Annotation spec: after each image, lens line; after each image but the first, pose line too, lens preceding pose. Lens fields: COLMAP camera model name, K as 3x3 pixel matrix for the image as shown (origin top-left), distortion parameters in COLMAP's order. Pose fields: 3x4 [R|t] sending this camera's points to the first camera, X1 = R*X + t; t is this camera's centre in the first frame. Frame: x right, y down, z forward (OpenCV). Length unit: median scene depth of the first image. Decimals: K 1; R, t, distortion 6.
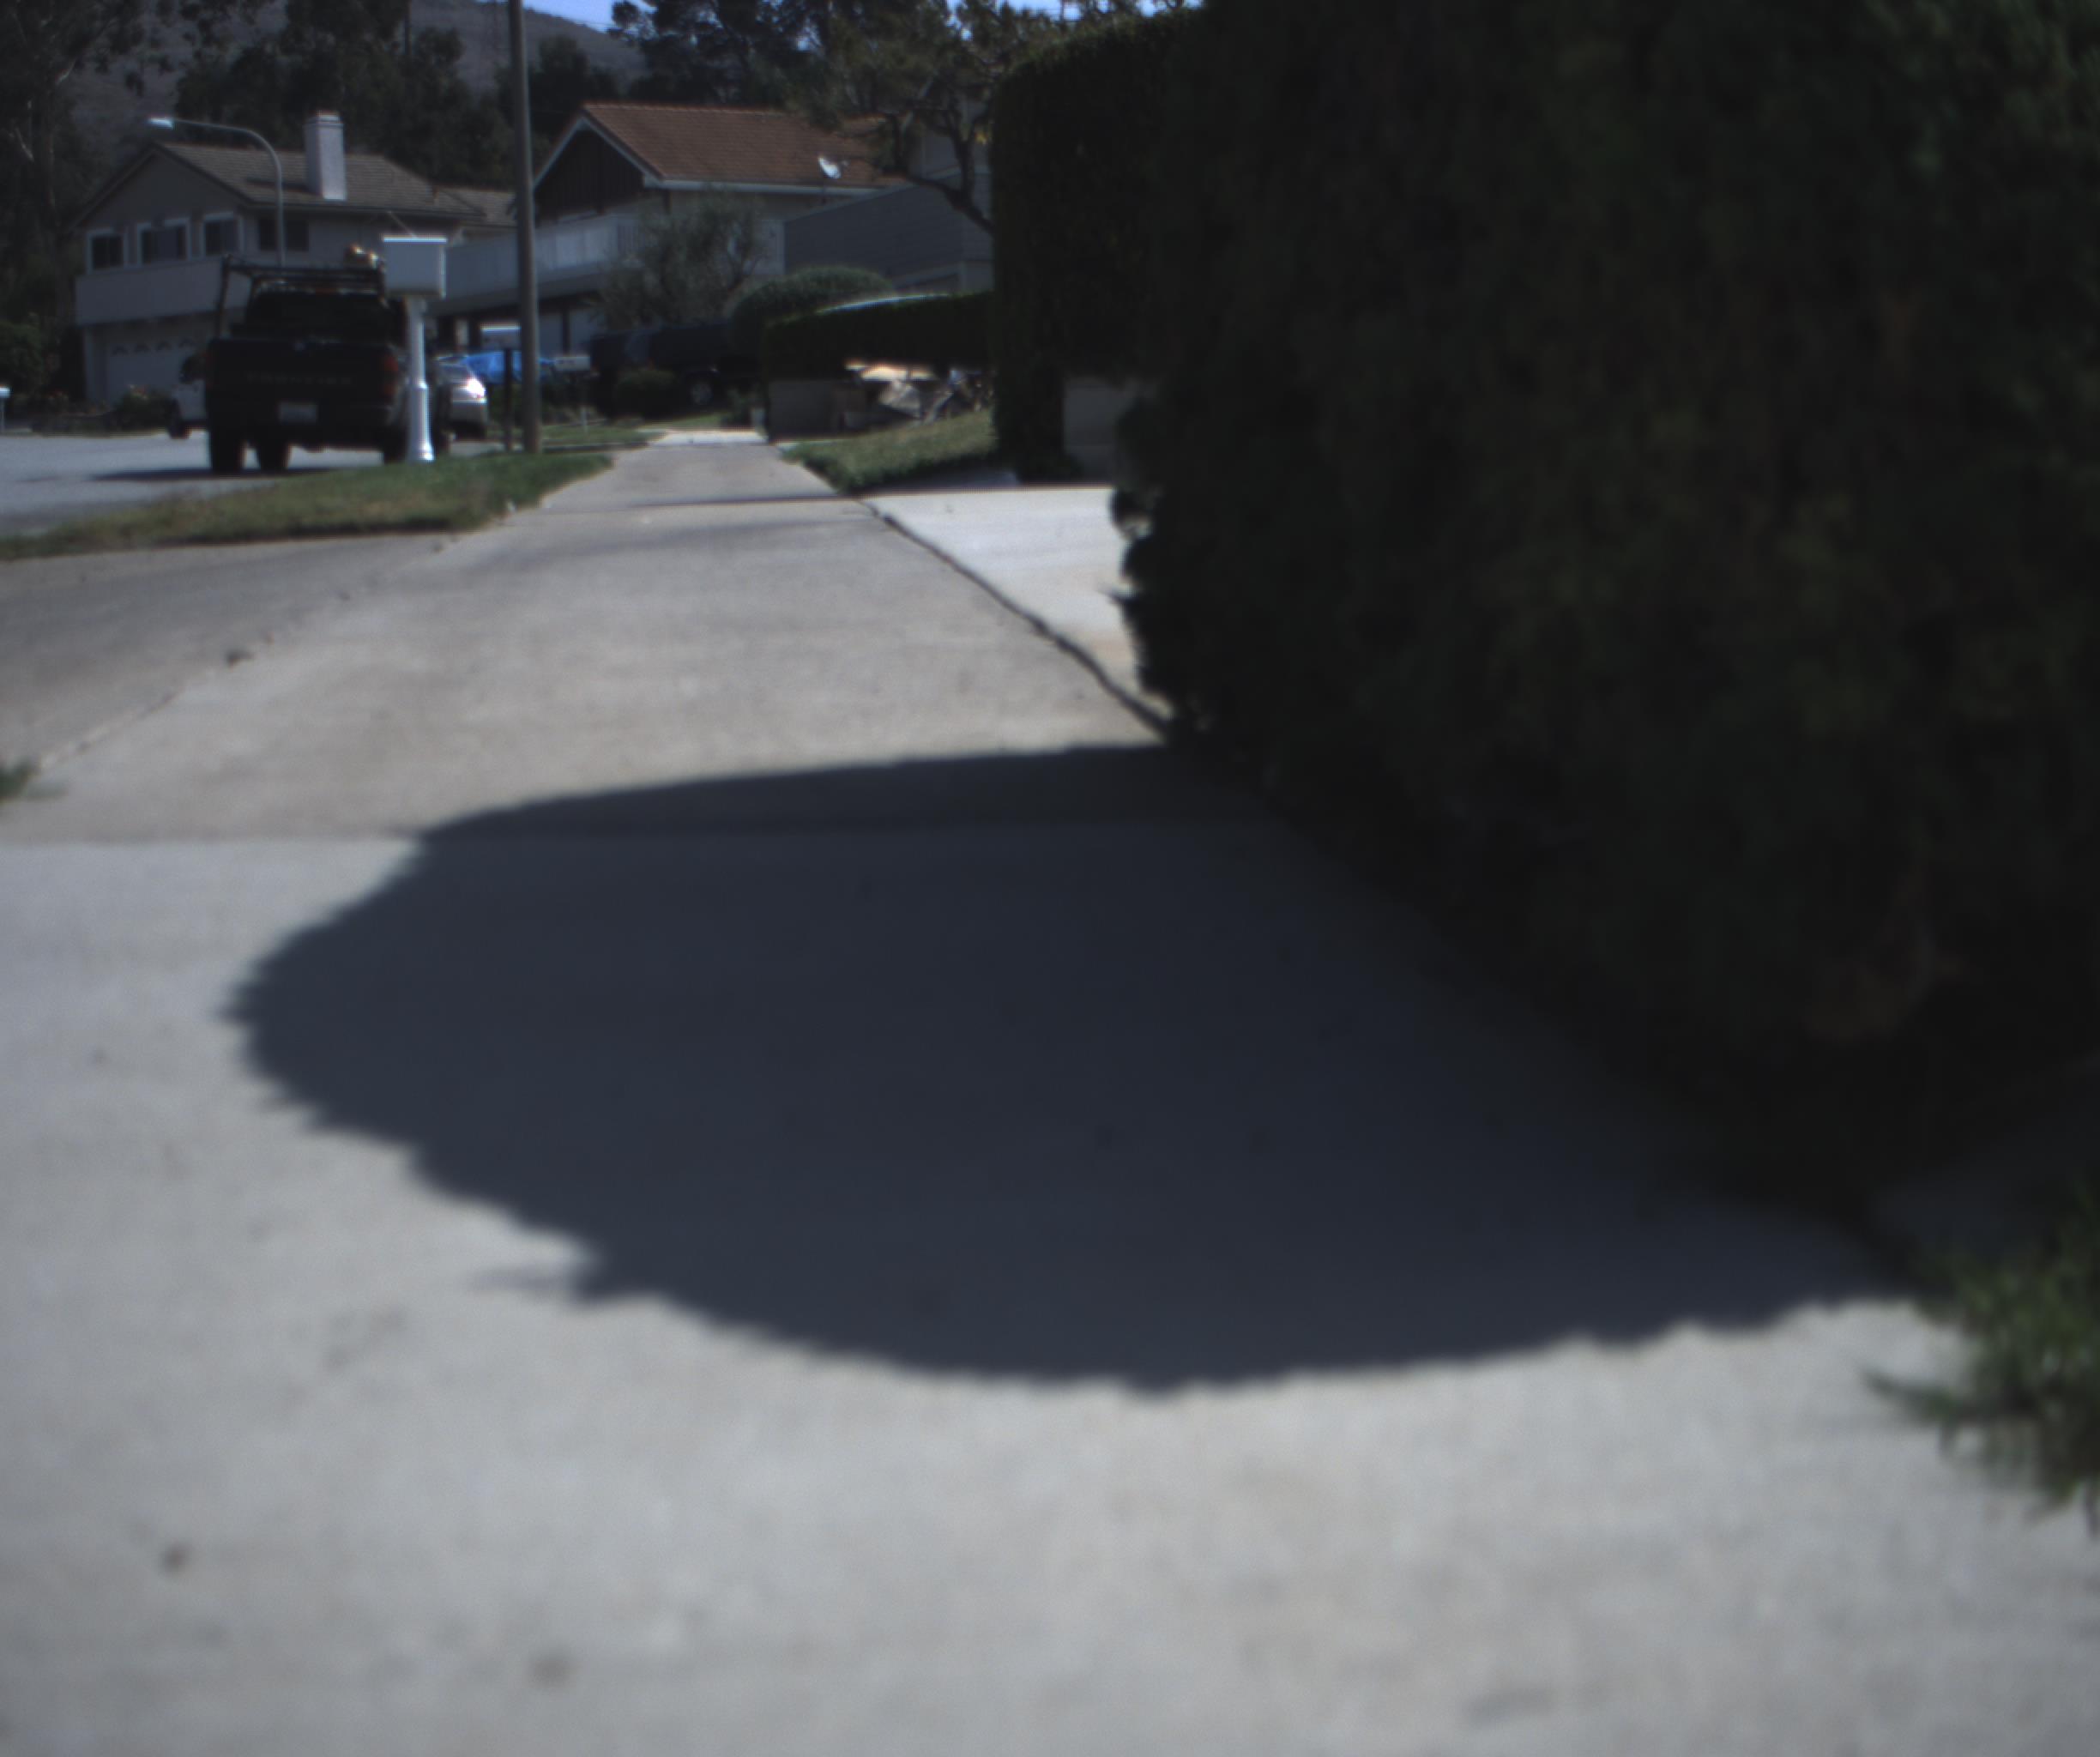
lens RADIAL K [[3922.8, 0, 1050.0], [0, 3922.8, 878.5], [0, 0, 1]] dist [-0.175973, 0.817276]
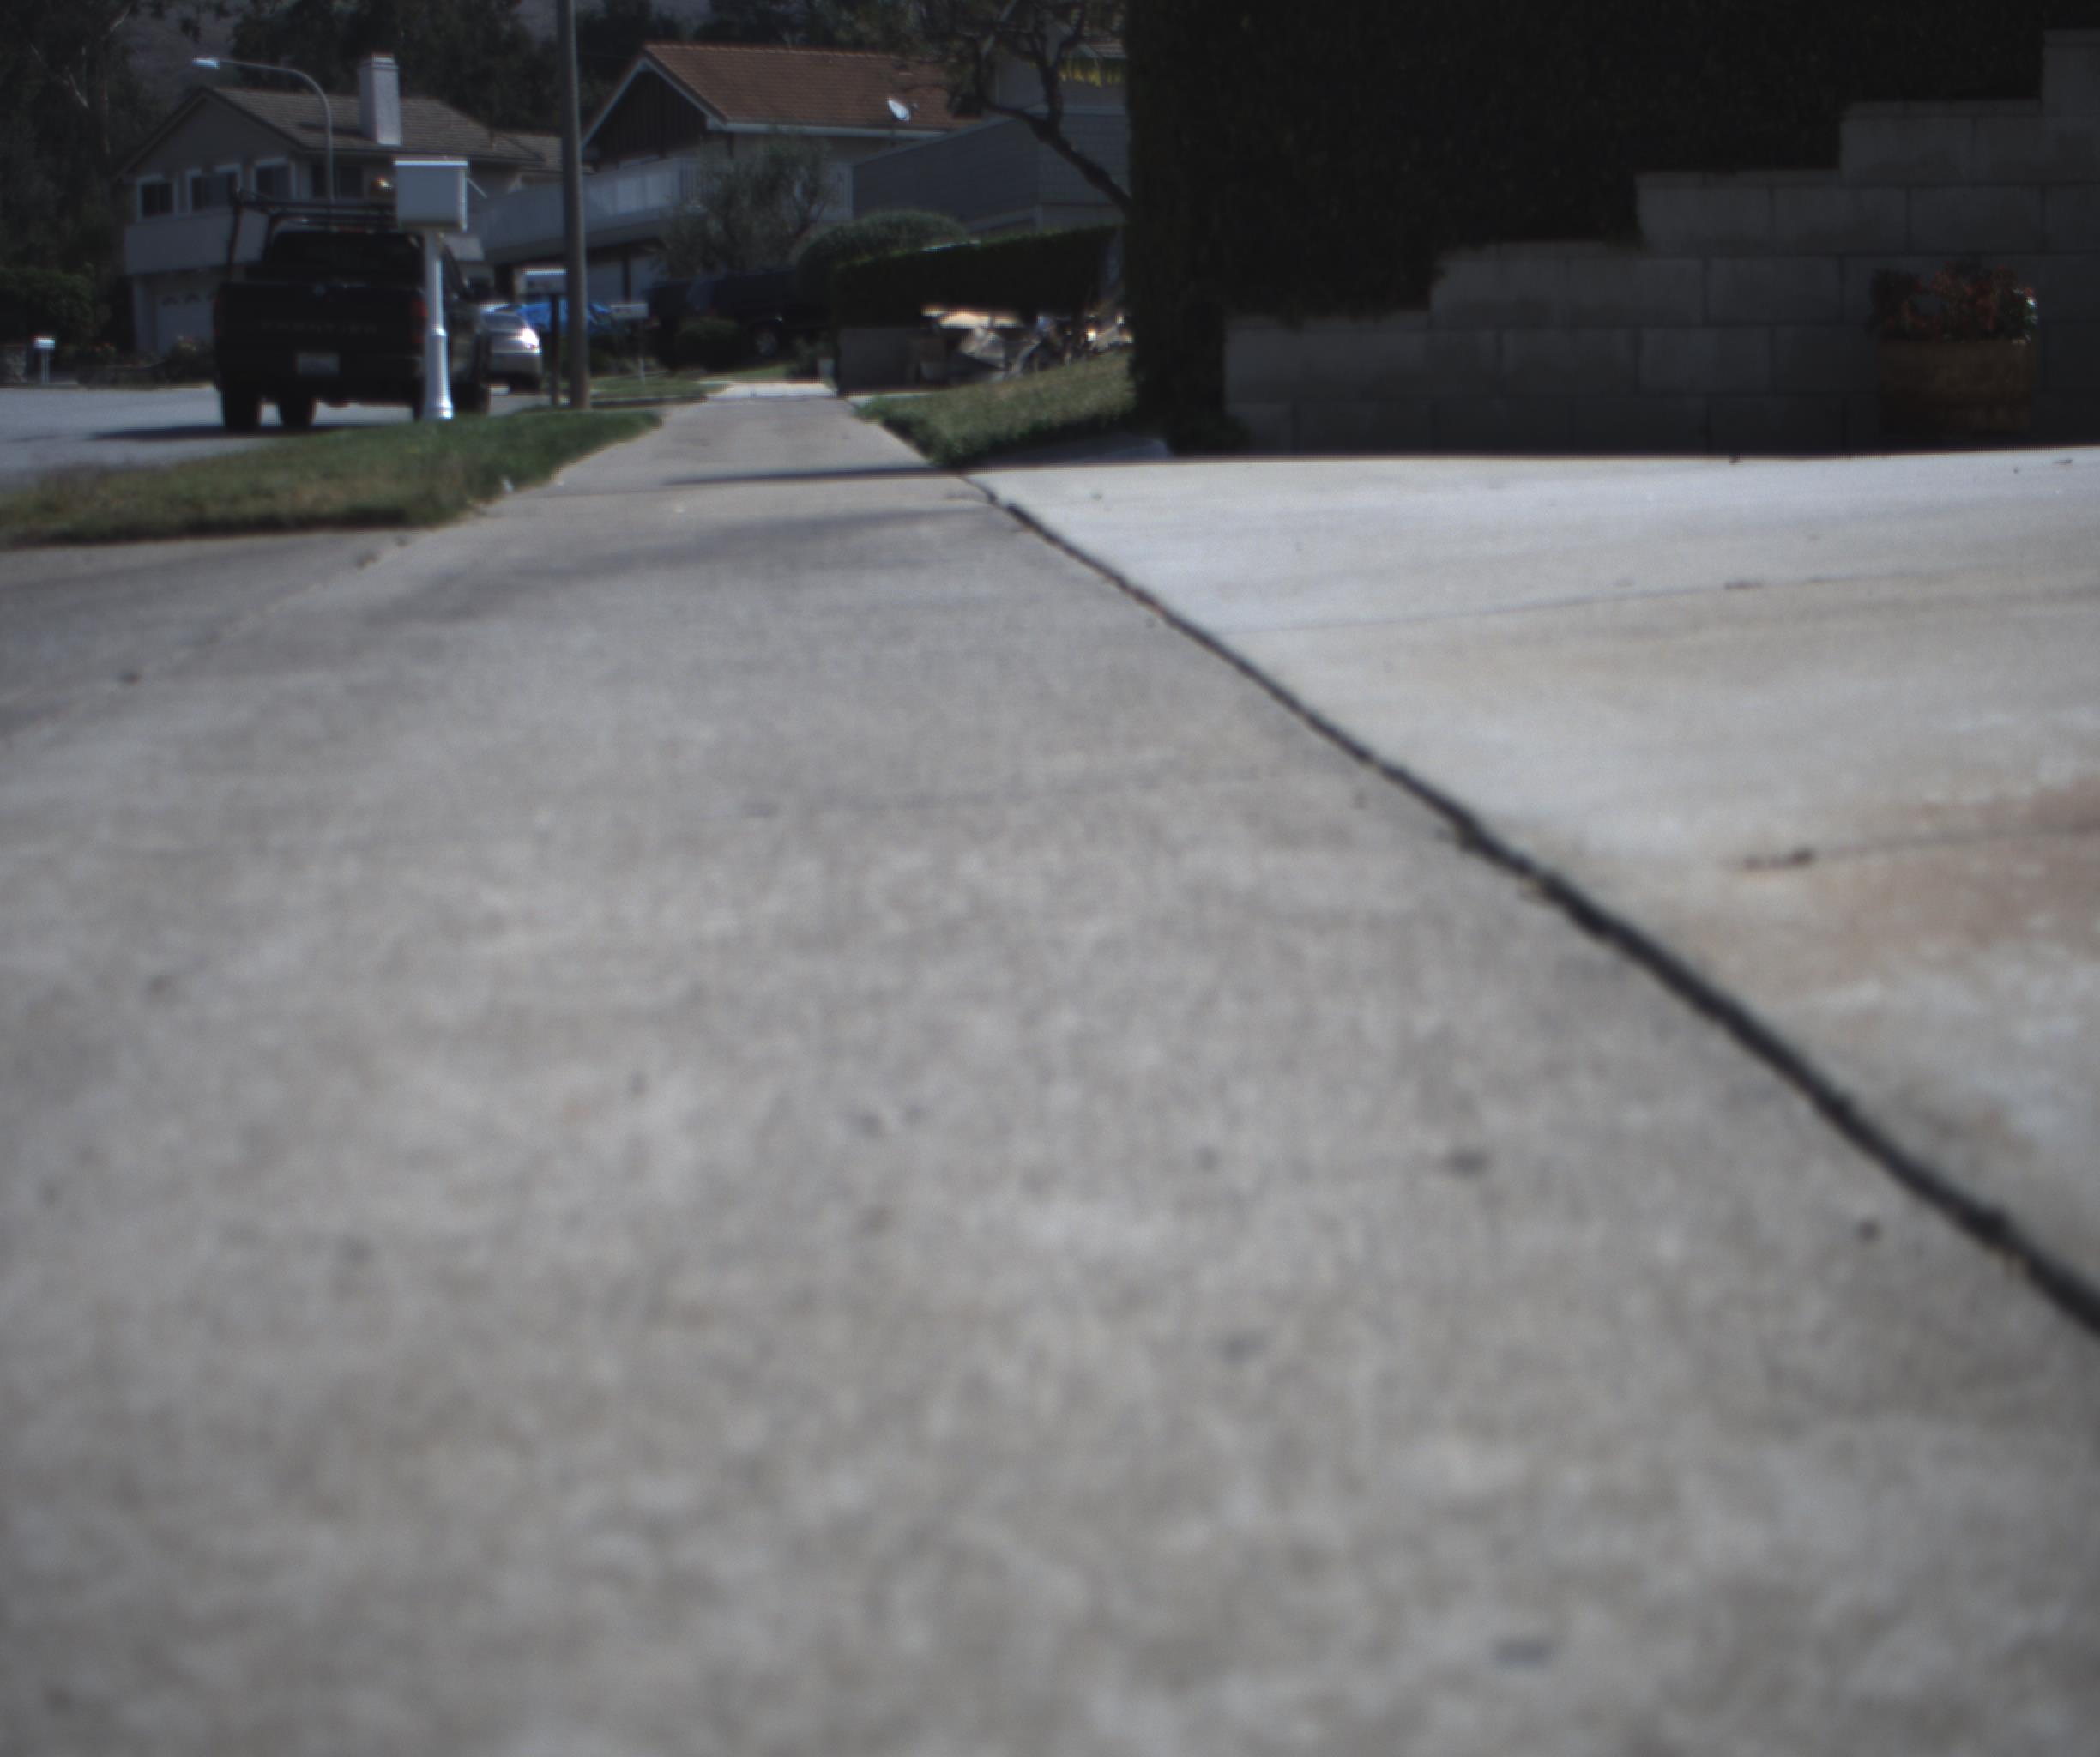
lens RADIAL K [[3922.8, 0, 1050.0], [0, 3922.8, 878.5], [0, 0, 1]] dist [-0.175973, 0.817276]
pose [[0.999855, 0.000600, -0.017034, -0.002881], [-0.000388, 0.999922, 0.012464, -0.004265], [0.017040, -0.012455, 0.999777, 0.036152]]
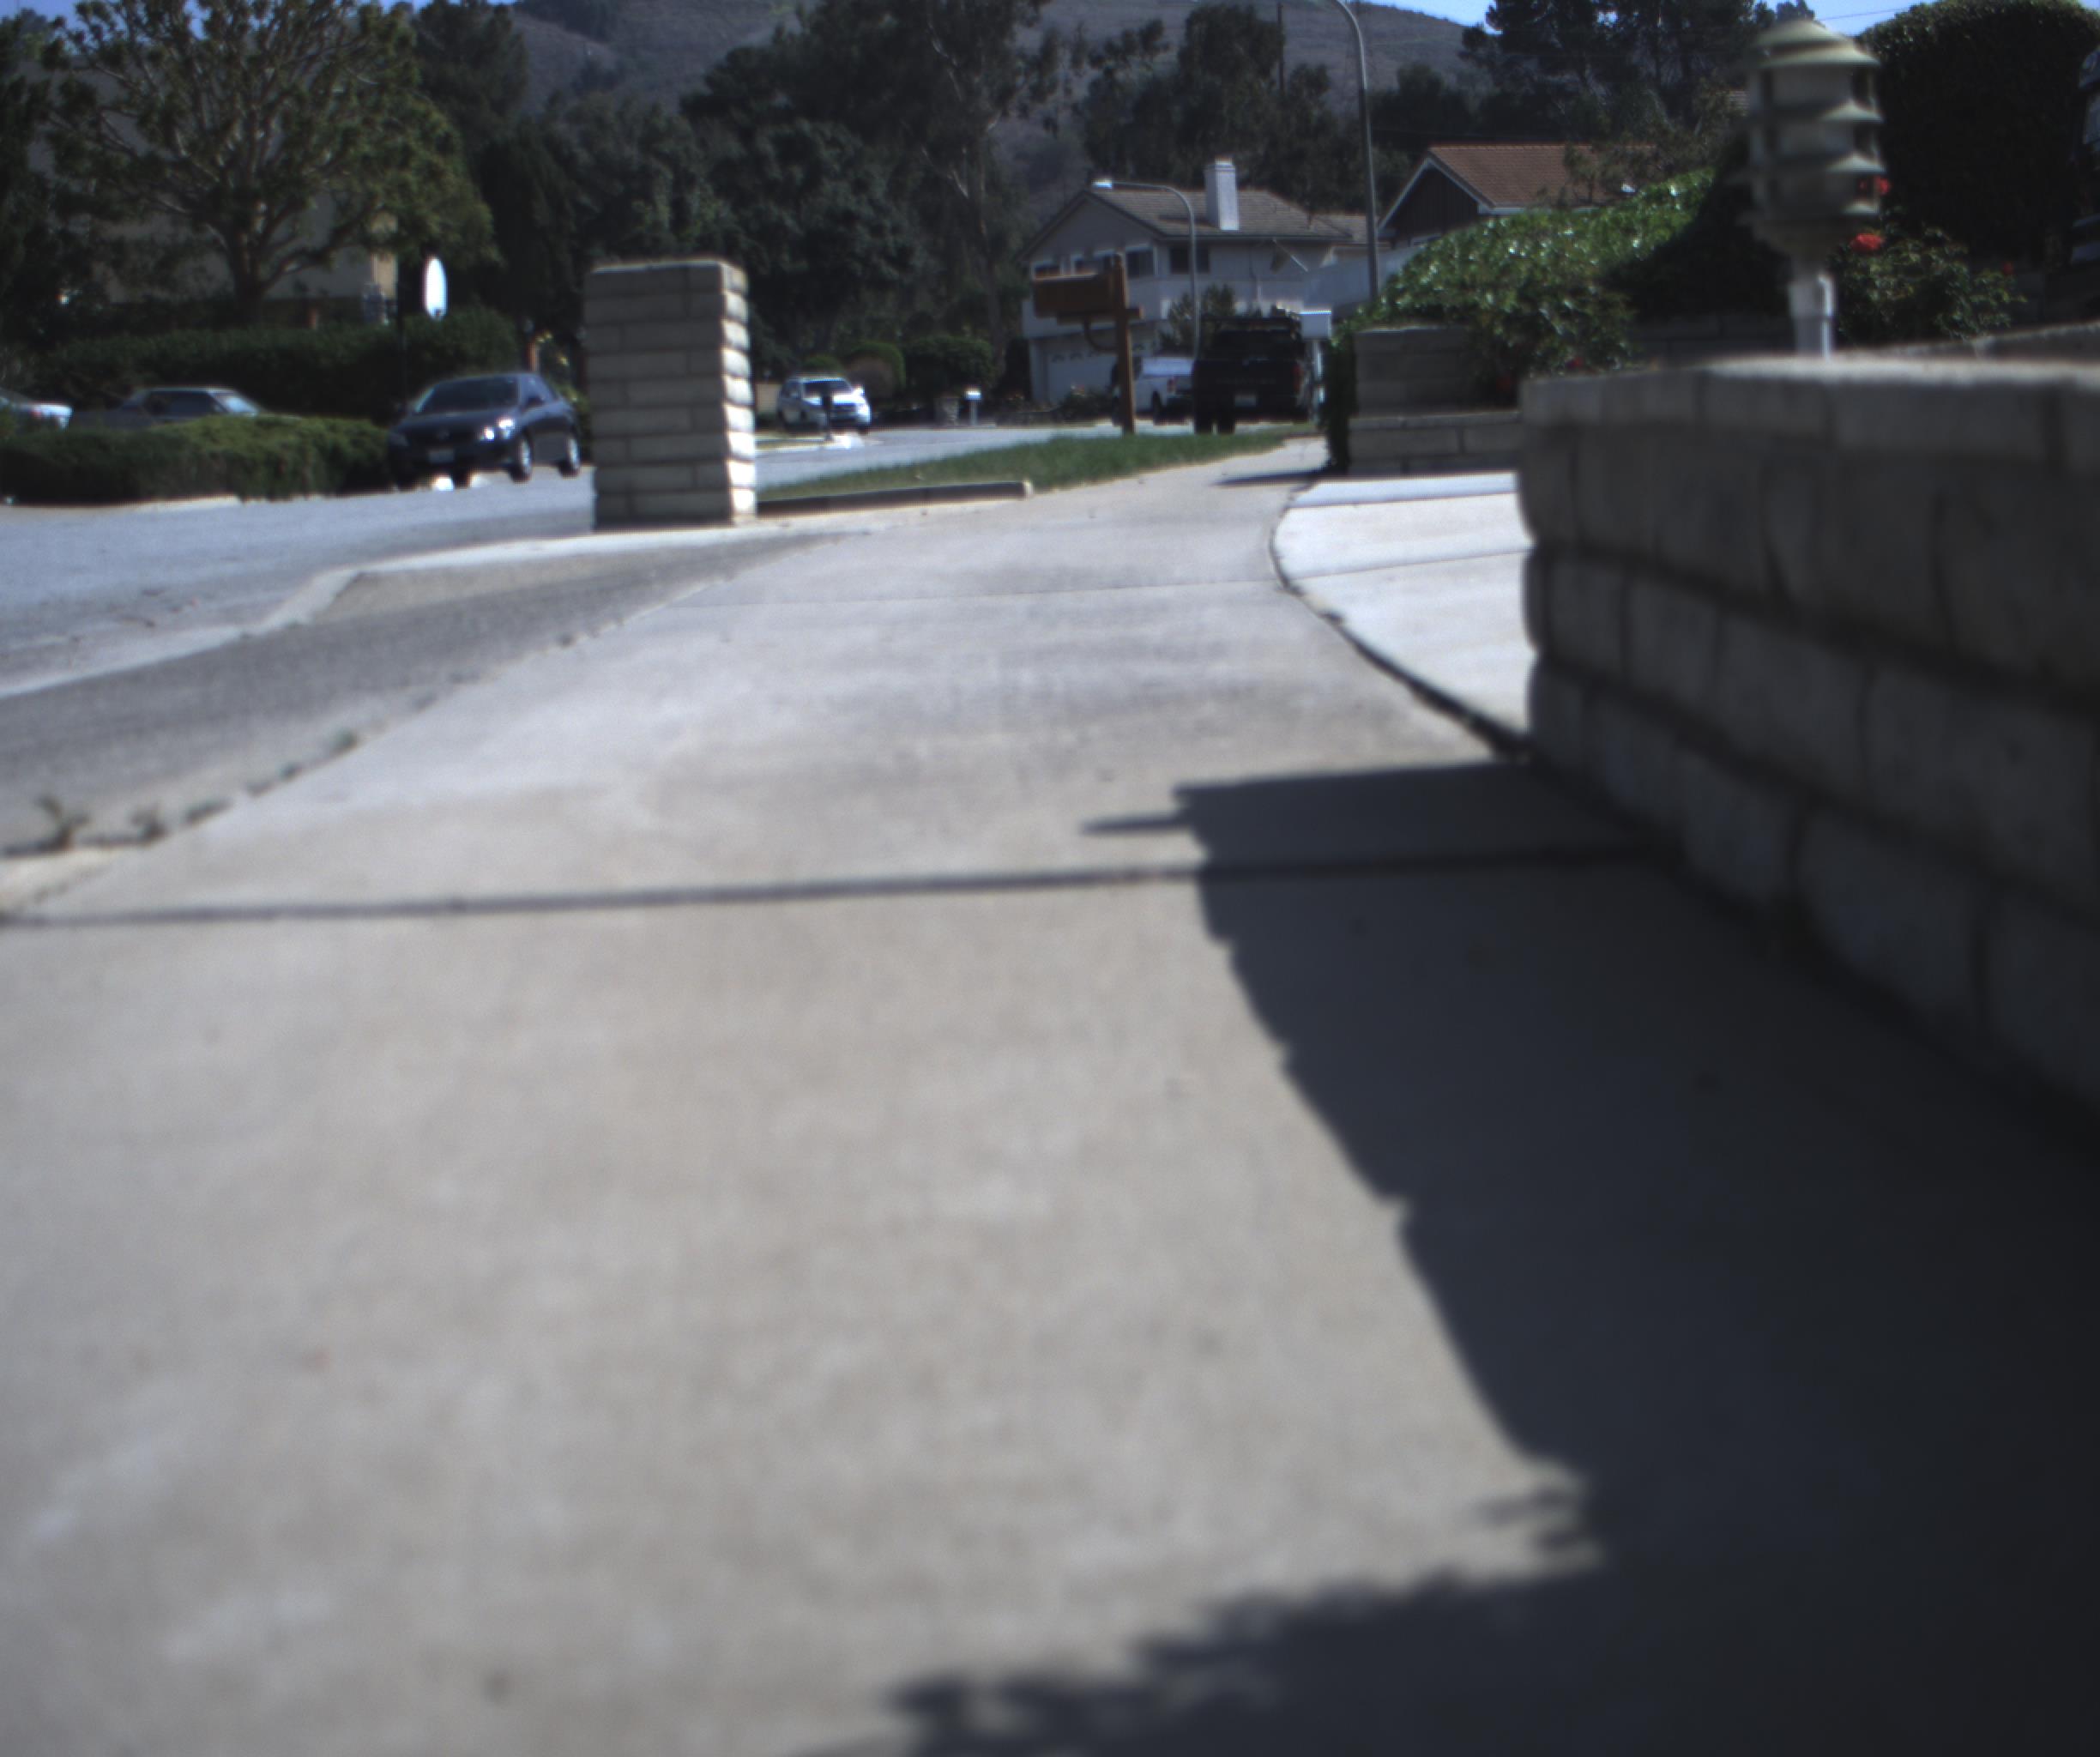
lens RADIAL K [[3922.8, 0, 1050.0], [0, 3922.8, 878.5], [0, 0, 1]] dist [-0.175973, 0.817276]
pose [[0.975208, -0.008148, -0.221138, 0.039181], [0.009049, 0.999954, 0.003061, 0.032438], [0.221103, -0.004986, 0.975238, -0.267314]]
